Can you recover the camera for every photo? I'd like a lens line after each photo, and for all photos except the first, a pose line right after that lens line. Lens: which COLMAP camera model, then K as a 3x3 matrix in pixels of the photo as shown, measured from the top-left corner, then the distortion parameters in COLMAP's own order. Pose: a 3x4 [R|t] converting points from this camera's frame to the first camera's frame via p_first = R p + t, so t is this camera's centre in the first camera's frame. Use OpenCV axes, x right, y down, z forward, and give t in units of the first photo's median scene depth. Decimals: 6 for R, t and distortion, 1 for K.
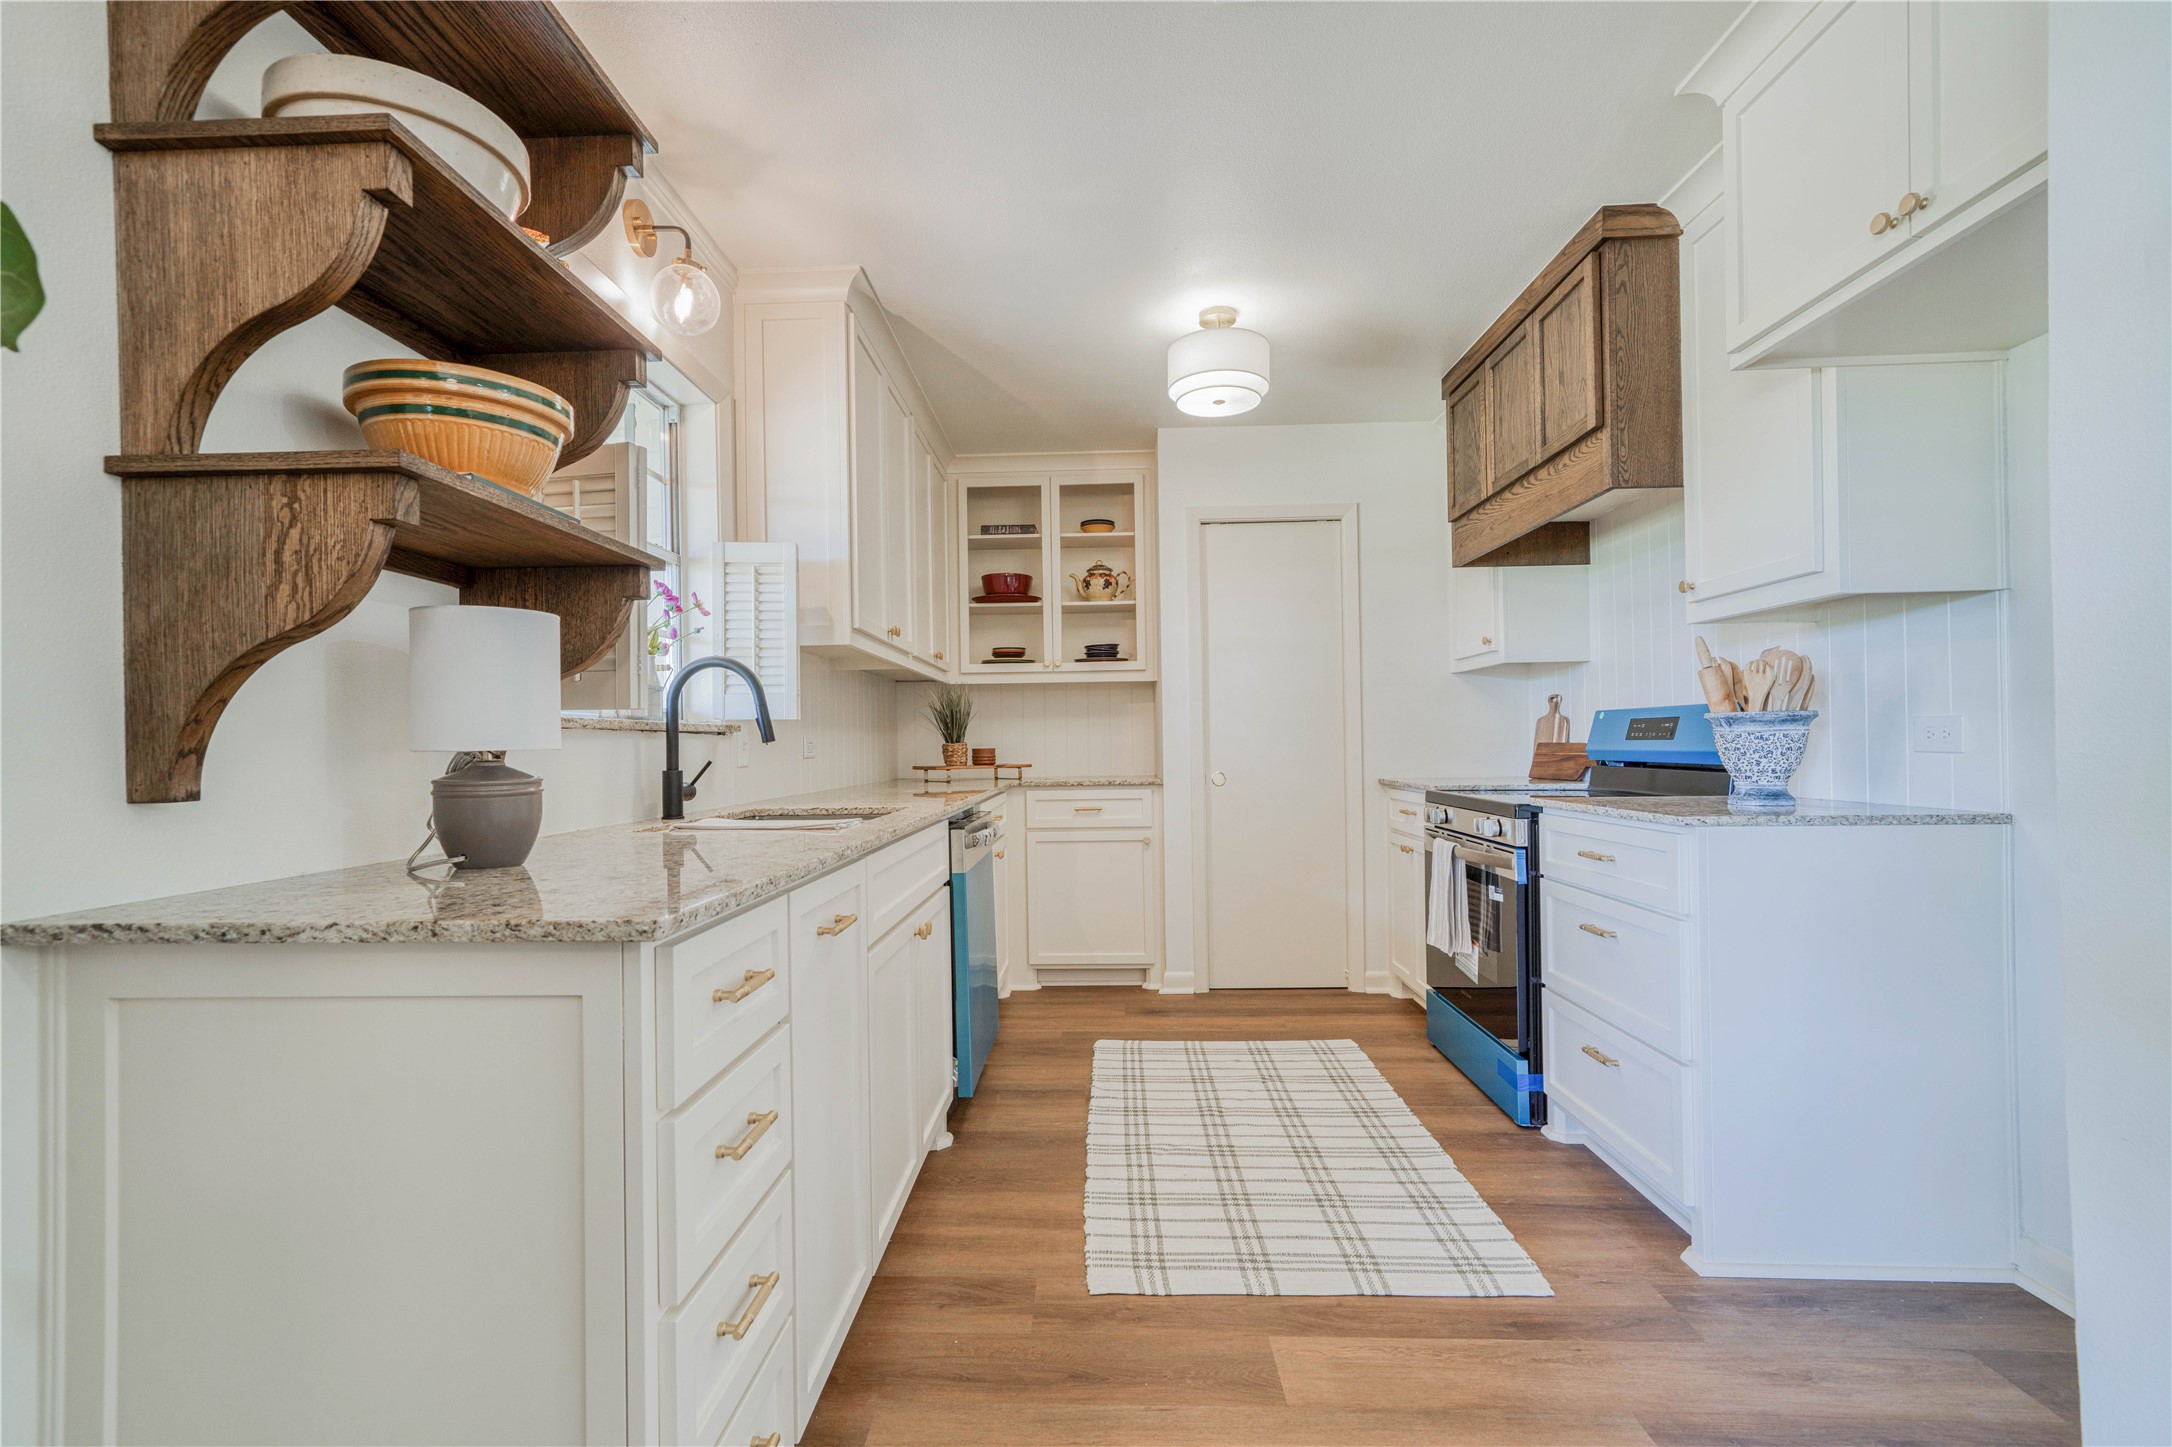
lens RADIAL K [[944.2, 0, 1045.1], [0, 944.2, 738.9], [0, 0, 1]] dist [0.004048, 0.001833]
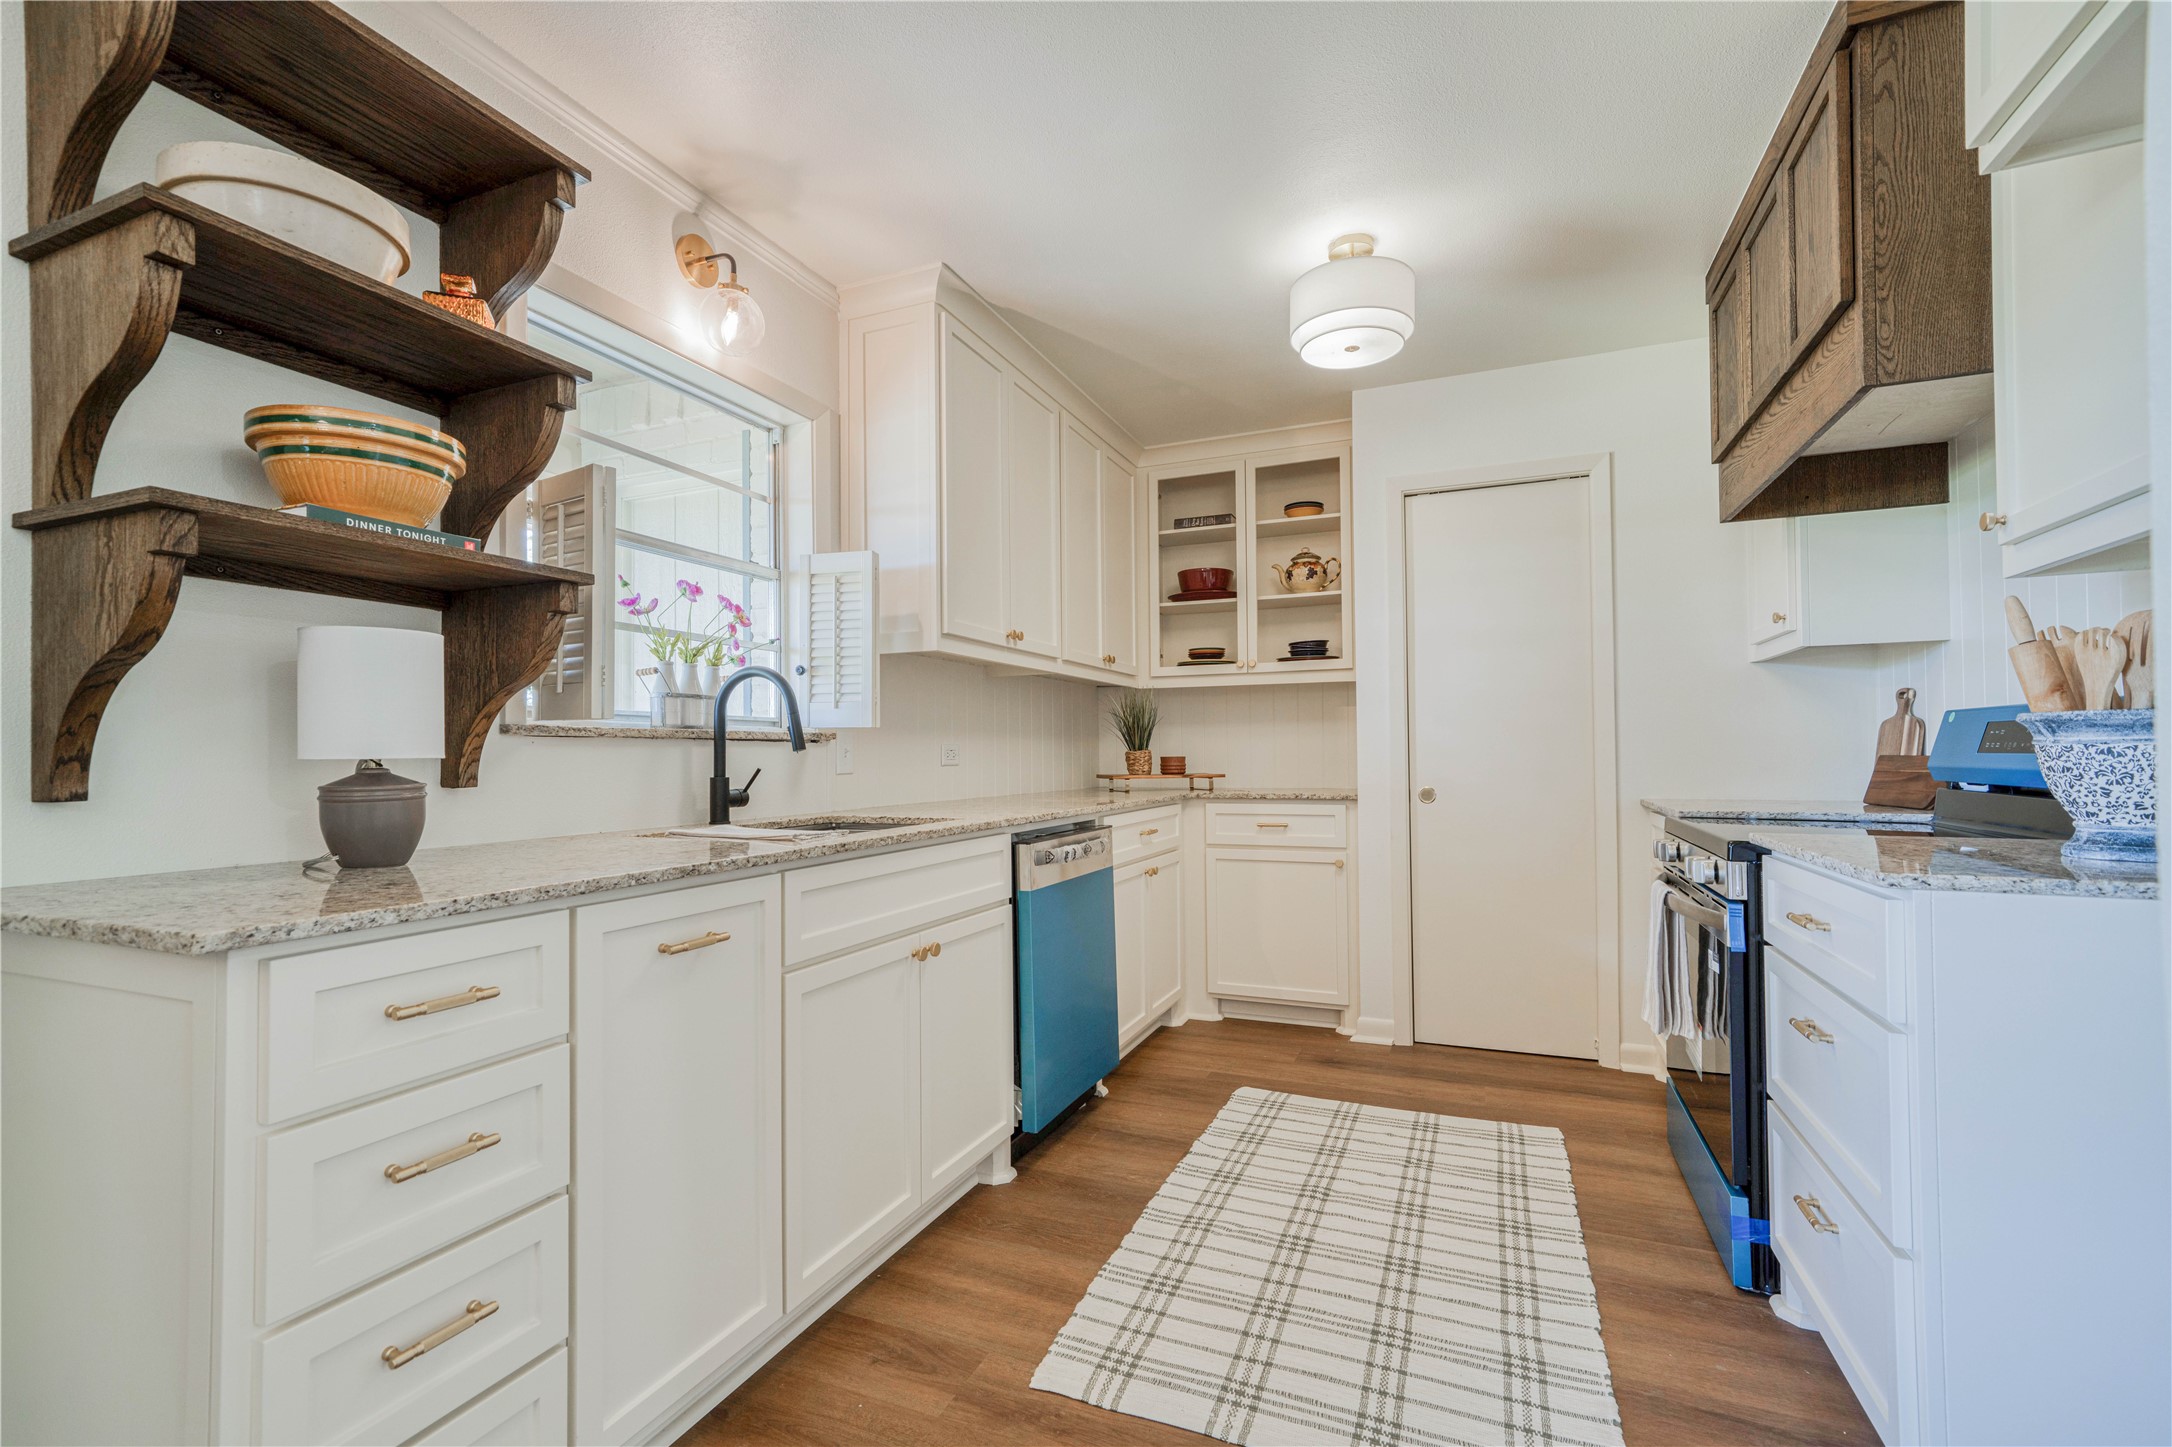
lens RADIAL K [[944.2, 0, 1081.1], [0, 944.2, 739.4], [0, 0, 1]] dist [0.004048, 0.001833]
pose [[0.934461, 0.001328, -0.356062, 0.297386], [-0.003159, 0.999985, -0.004561, -0.004056], [0.356050, 0.005387, 0.934451, 0.147090]]
